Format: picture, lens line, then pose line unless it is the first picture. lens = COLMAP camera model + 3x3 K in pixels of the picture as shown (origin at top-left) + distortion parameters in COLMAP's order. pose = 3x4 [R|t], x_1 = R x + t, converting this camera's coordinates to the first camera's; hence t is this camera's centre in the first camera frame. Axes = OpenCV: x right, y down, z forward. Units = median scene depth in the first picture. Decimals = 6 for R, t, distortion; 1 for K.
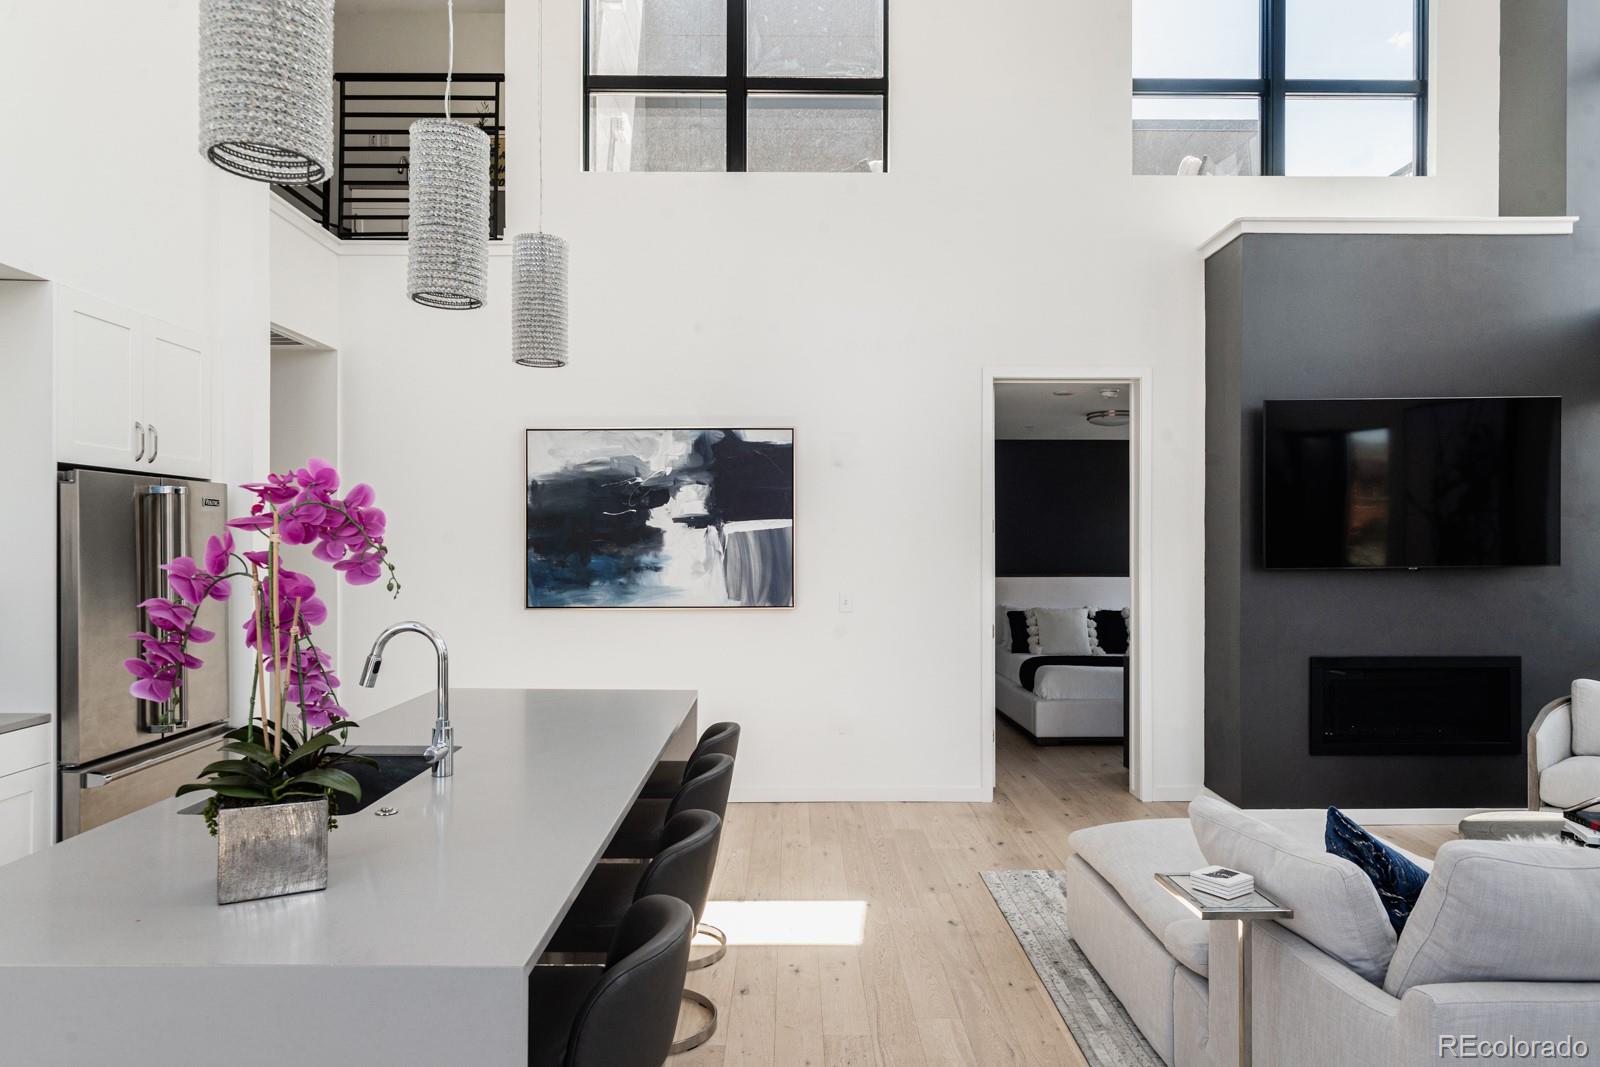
lens RADIAL K [[952.0, 0, 800.0], [0, 952.0, 547.8], [0, 0, 1]] dist [0.002845, 0.000698]
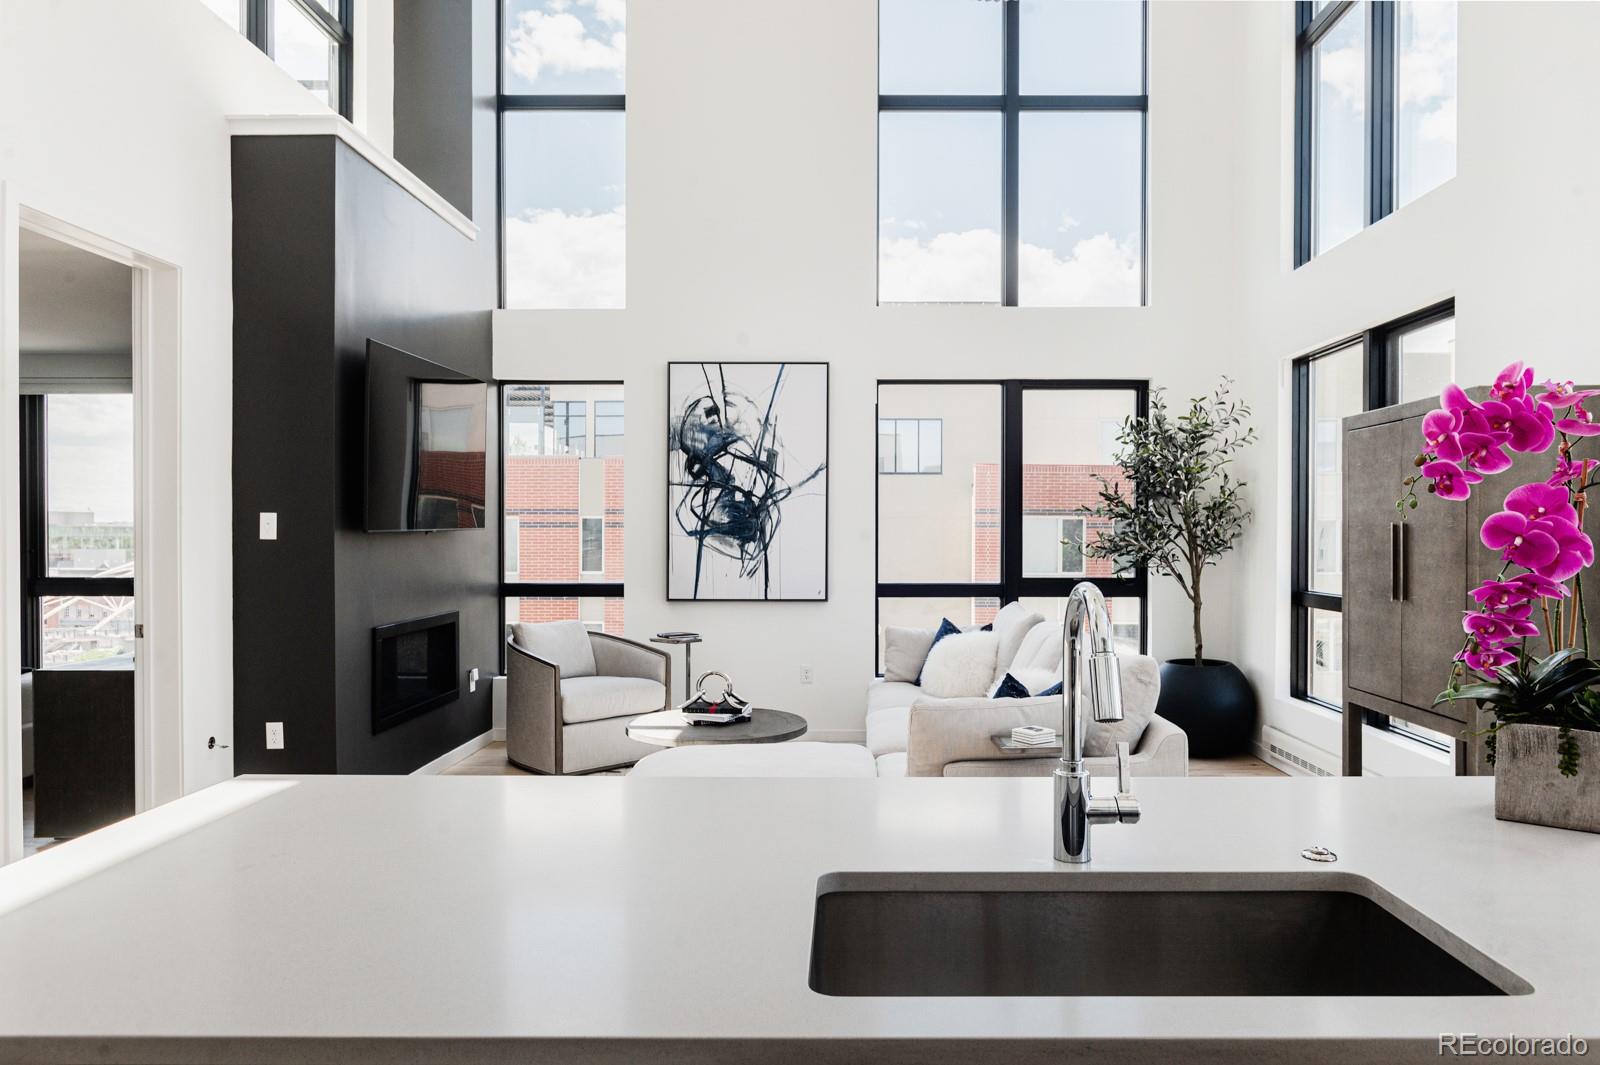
lens RADIAL K [[1089.3, 0, 826.0], [0, 1089.3, 548.8], [0, 0, 1]] dist [-0.023616, 0.018055]
pose [[0.014962, -0.013266, 0.999800, -0.498949], [-0.000363, 0.999912, 0.013273, 0.024813], [-0.999888, -0.000562, 0.014955, 0.551385]]
